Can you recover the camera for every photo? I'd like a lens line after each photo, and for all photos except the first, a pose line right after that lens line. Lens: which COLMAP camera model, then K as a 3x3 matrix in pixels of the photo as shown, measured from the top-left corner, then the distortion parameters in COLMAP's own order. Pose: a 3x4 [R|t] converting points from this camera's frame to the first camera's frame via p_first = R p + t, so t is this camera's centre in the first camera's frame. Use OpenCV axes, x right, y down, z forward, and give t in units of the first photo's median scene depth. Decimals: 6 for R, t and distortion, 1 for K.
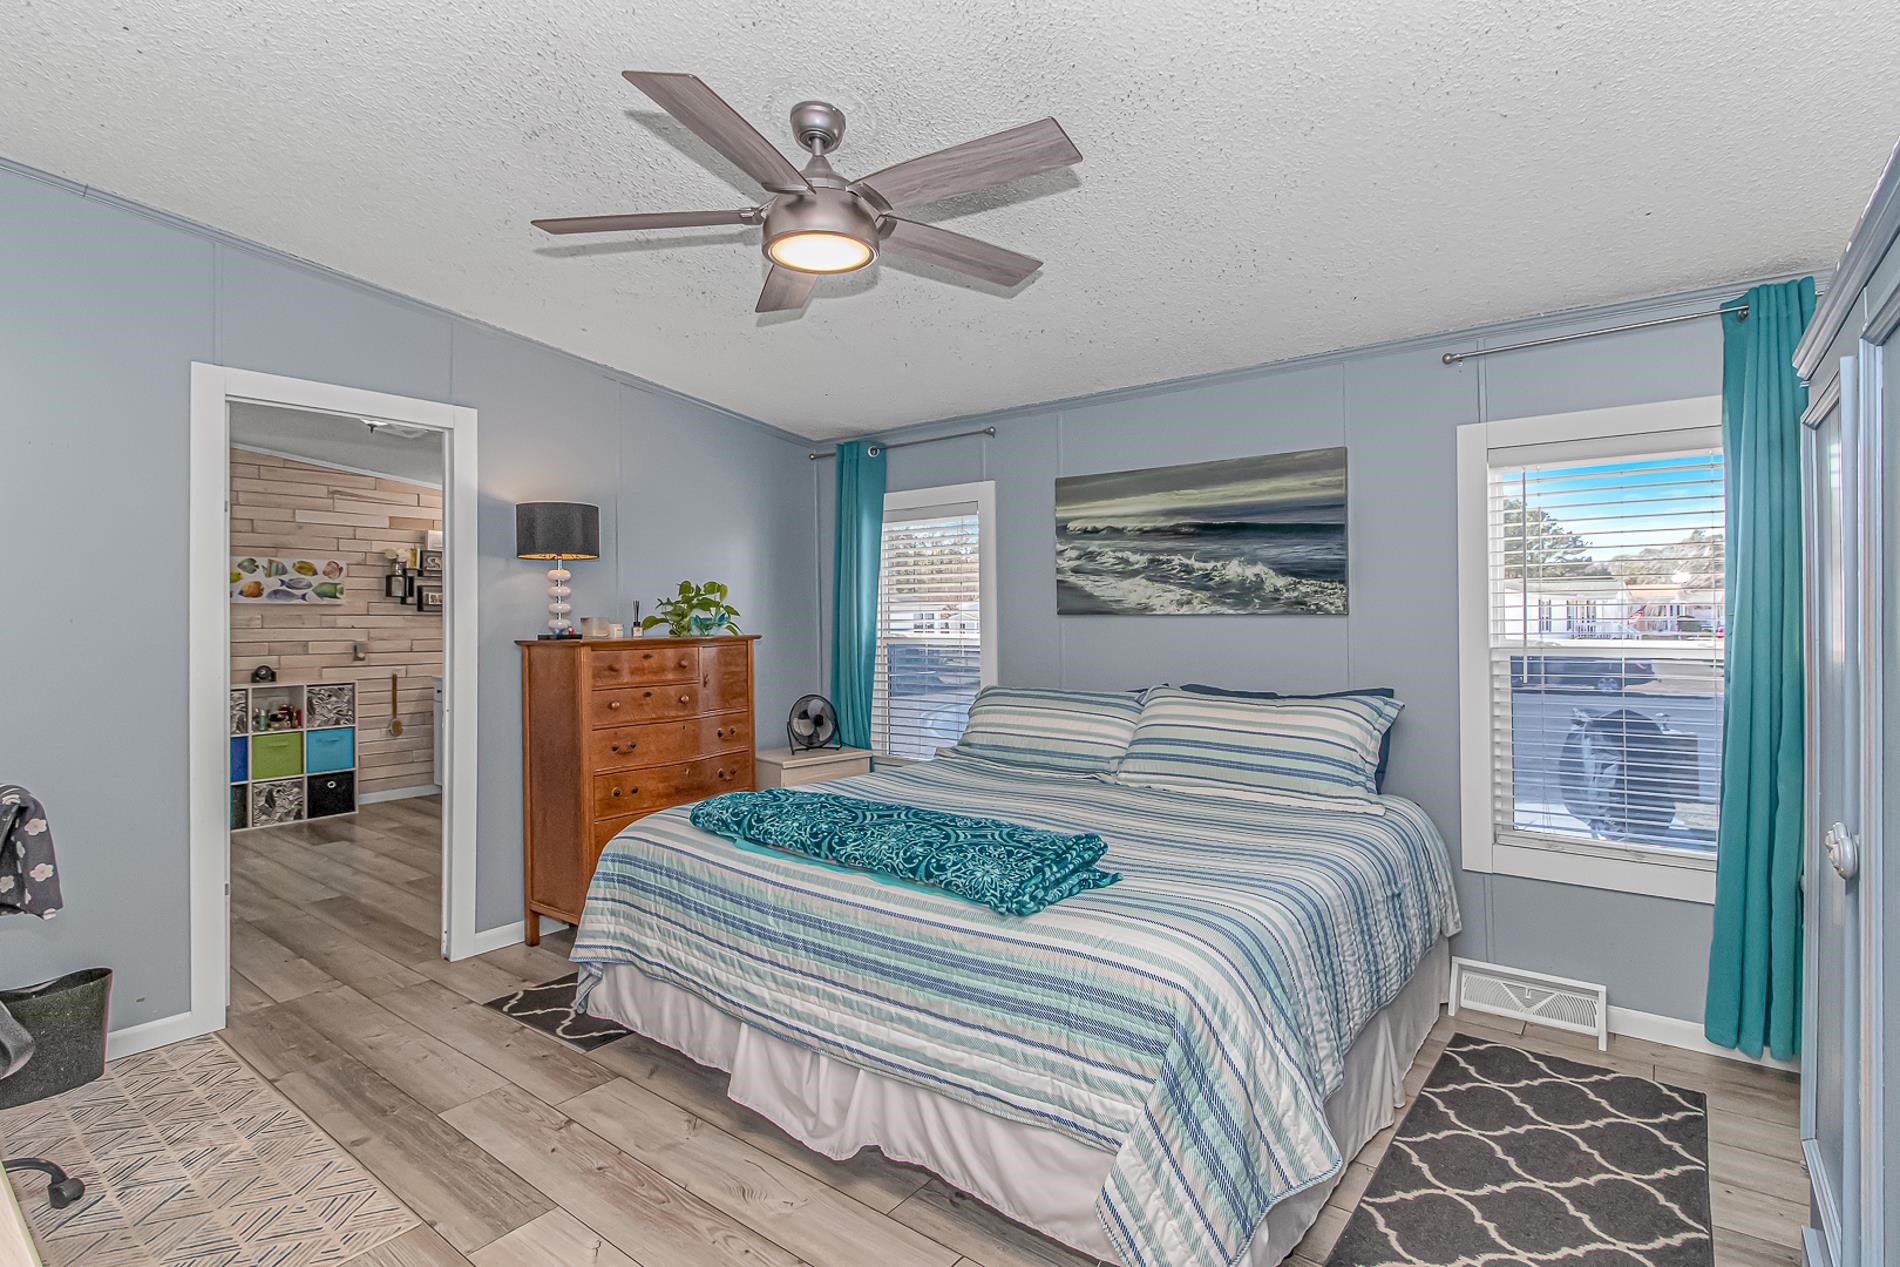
lens RADIAL K [[902.8, 0, 958.8], [0, 902.8, 622.9], [0, 0, 1]] dist [0.002084, -0.016903]
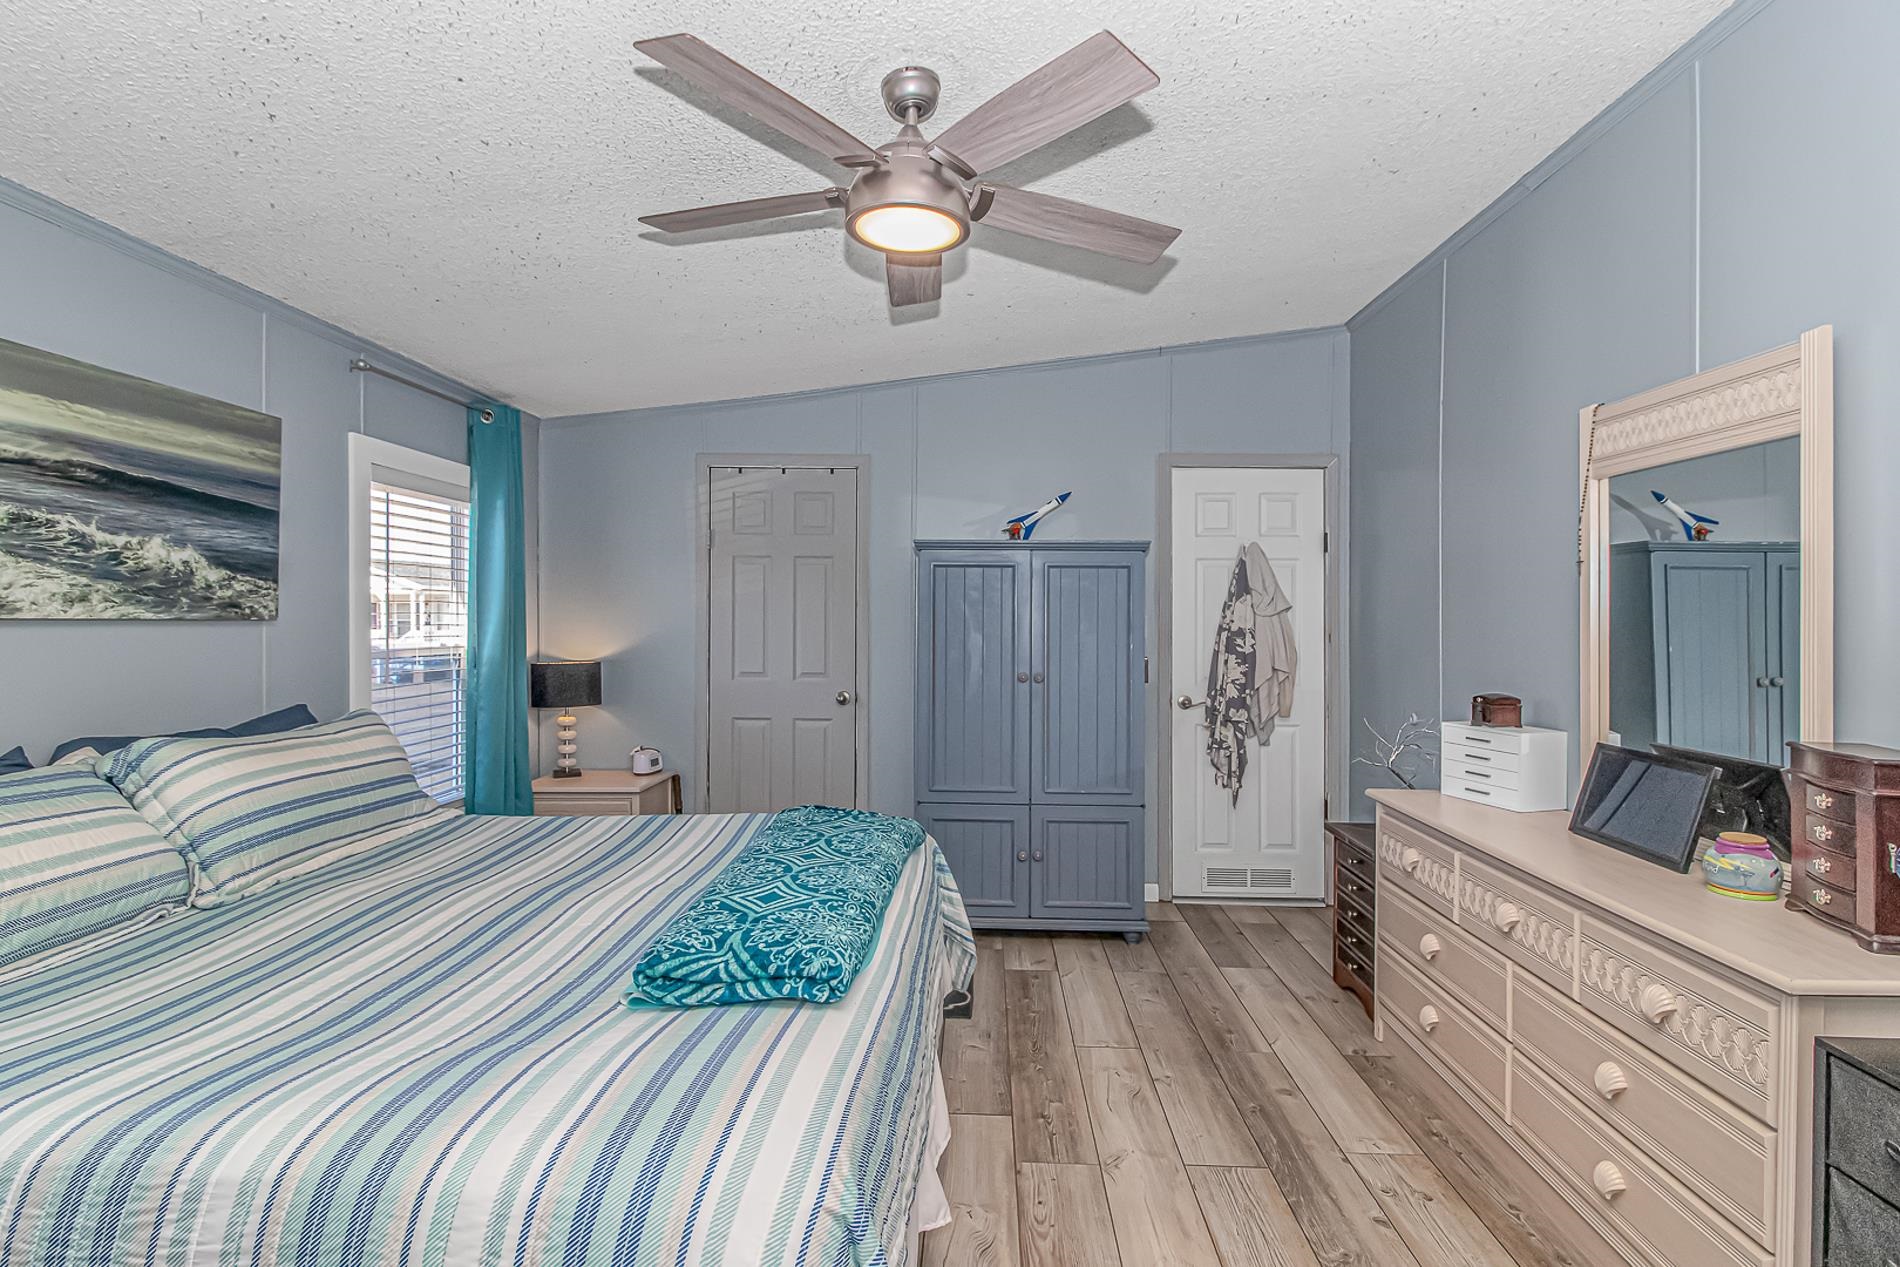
lens RADIAL K [[902.8, 0, 958.8], [0, 902.8, 622.9], [0, 0, 1]] dist [0.002084, -0.016903]
pose [[-0.589346, -0.001310, 0.807880, -0.572596], [0.002420, 0.999991, 0.003387, -0.007947], [-0.807877, 0.003951, -0.589338, 0.927466]]
